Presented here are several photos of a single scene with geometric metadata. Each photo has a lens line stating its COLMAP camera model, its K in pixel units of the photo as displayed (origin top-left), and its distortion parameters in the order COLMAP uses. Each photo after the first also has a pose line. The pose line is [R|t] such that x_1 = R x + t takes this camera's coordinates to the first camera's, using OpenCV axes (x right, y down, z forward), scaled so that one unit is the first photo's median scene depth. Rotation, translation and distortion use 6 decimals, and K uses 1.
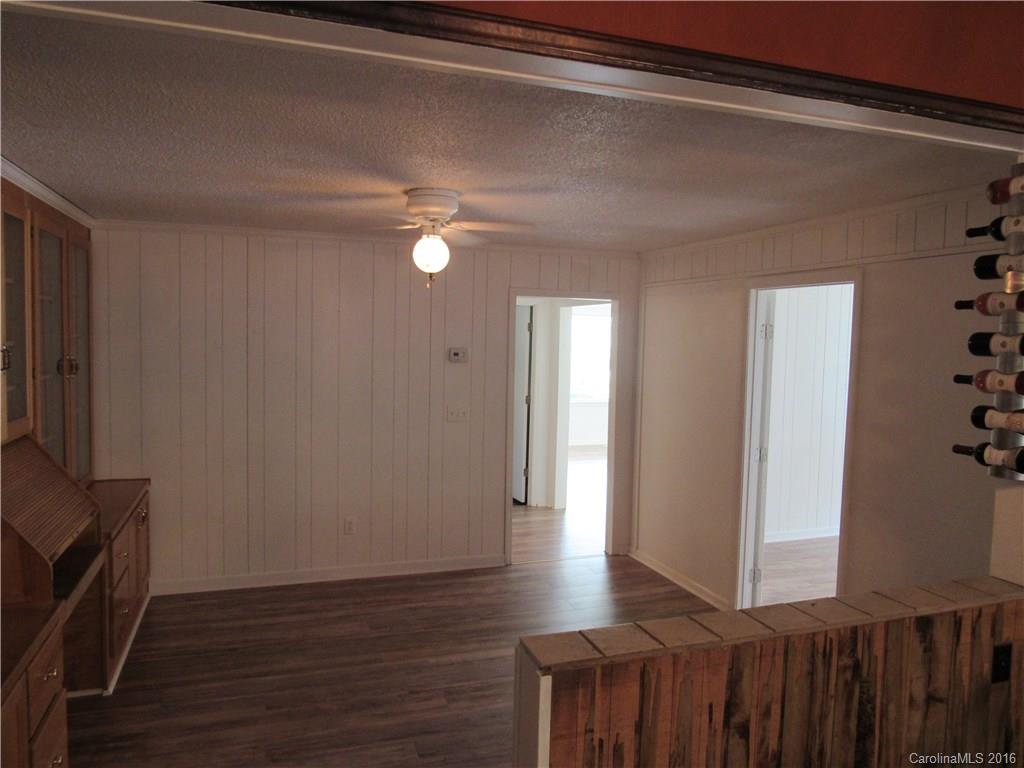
lens RADIAL K [[732.5, 0, 511.7], [0, 732.5, 386.5], [0, 0, 1]] dist [-0.027346, 0.012353]
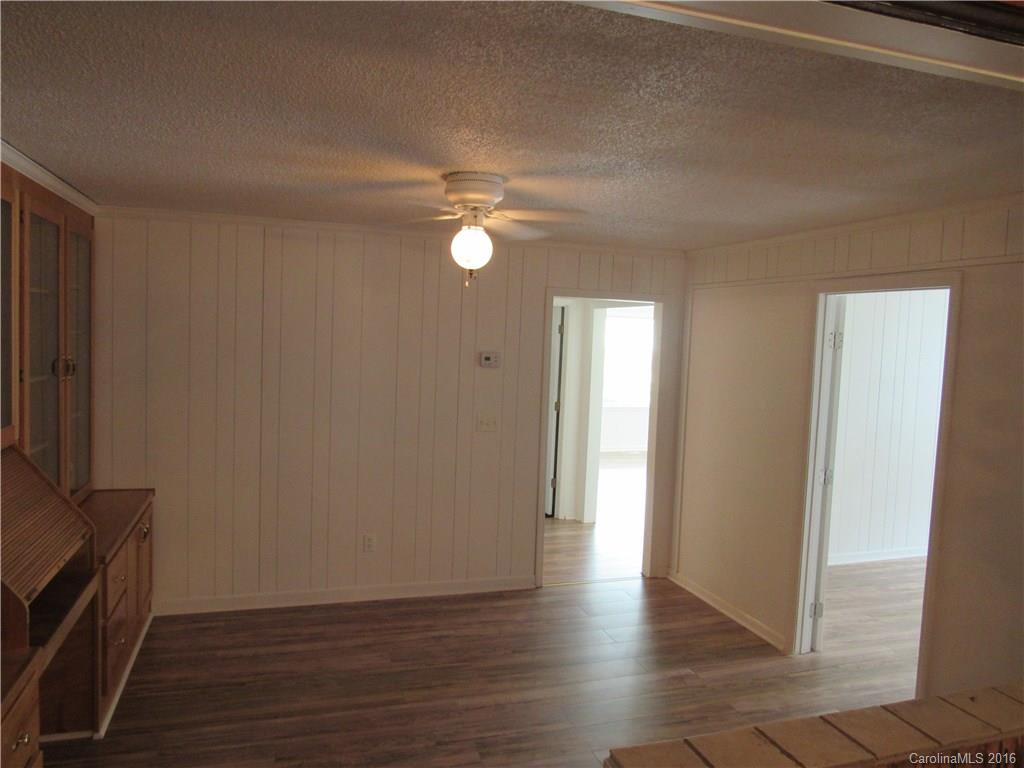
lens RADIAL K [[732.5, 0, 511.7], [0, 732.5, 386.5], [0, 0, 1]] dist [-0.027346, 0.012353]
pose [[0.999675, 0.017914, -0.018152, -0.035382], [-0.017886, 0.999839, 0.001731, -0.014112], [0.018180, -0.001405, 0.999834, 0.101232]]
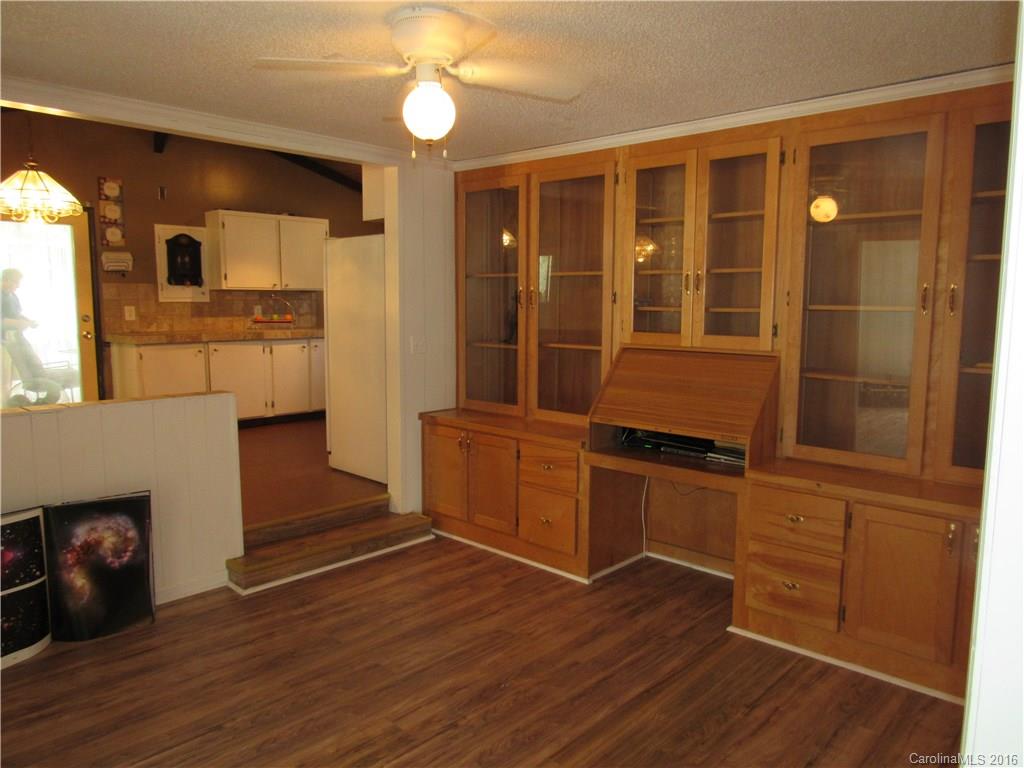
lens RADIAL K [[732.5, 0, 511.7], [0, 732.5, 386.5], [0, 0, 1]] dist [-0.027346, 0.012353]
pose [[-0.881726, 0.028454, -0.470904, 0.126027], [-0.055756, 0.984898, 0.163911, -0.034005], [0.468456, 0.170780, -0.866824, 1.375722]]
